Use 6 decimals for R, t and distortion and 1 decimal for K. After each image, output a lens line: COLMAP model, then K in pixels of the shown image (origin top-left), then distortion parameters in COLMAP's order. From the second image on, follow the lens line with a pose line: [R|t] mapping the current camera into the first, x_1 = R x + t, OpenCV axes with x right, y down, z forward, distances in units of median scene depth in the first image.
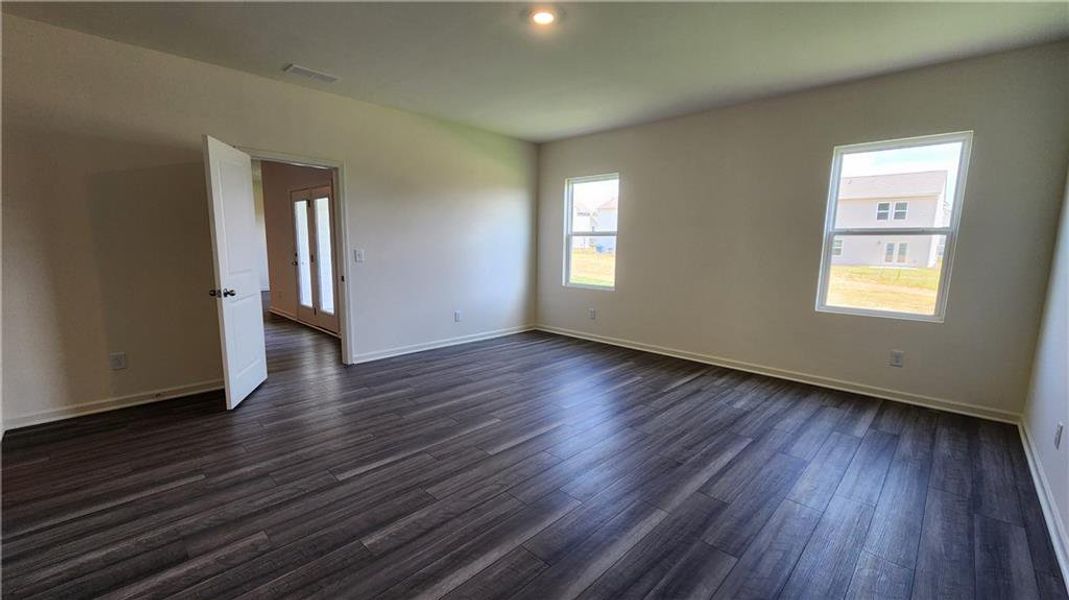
lens RADIAL K [[437.8, 0, 529.4], [0, 437.8, 307.1], [0, 0, 1]] dist [0.000098, -0.000786]
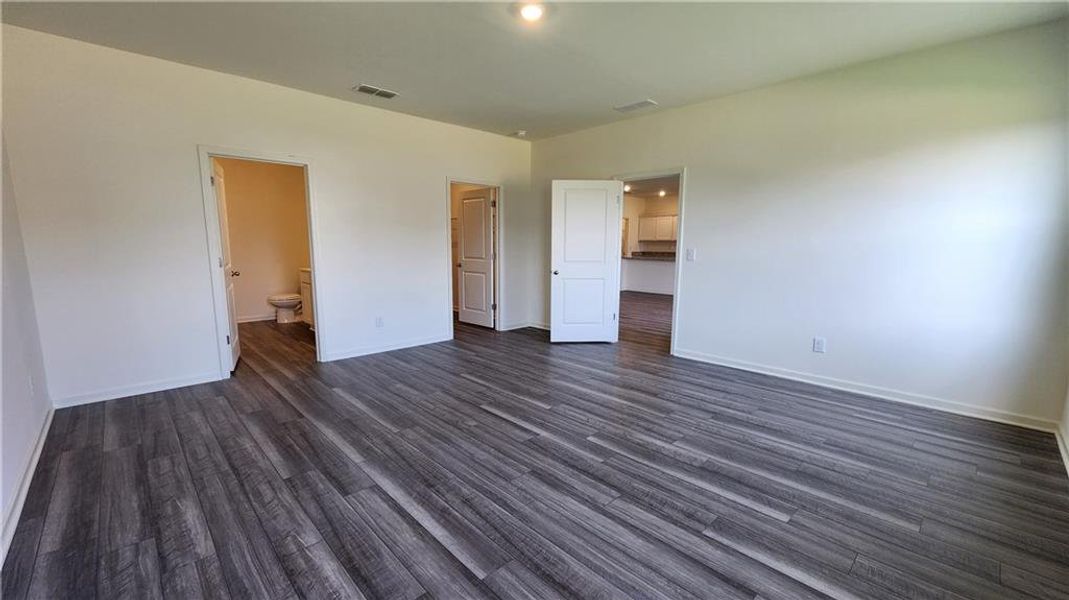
lens RADIAL K [[437.8, 0, 529.4], [0, 437.8, 307.1], [0, 0, 1]] dist [0.000098, -0.000786]
pose [[-0.040114, 0.133544, -0.990231, 0.967450], [-0.148530, 0.979221, 0.138076, -0.119172], [0.988094, 0.152618, -0.019445, 0.971476]]
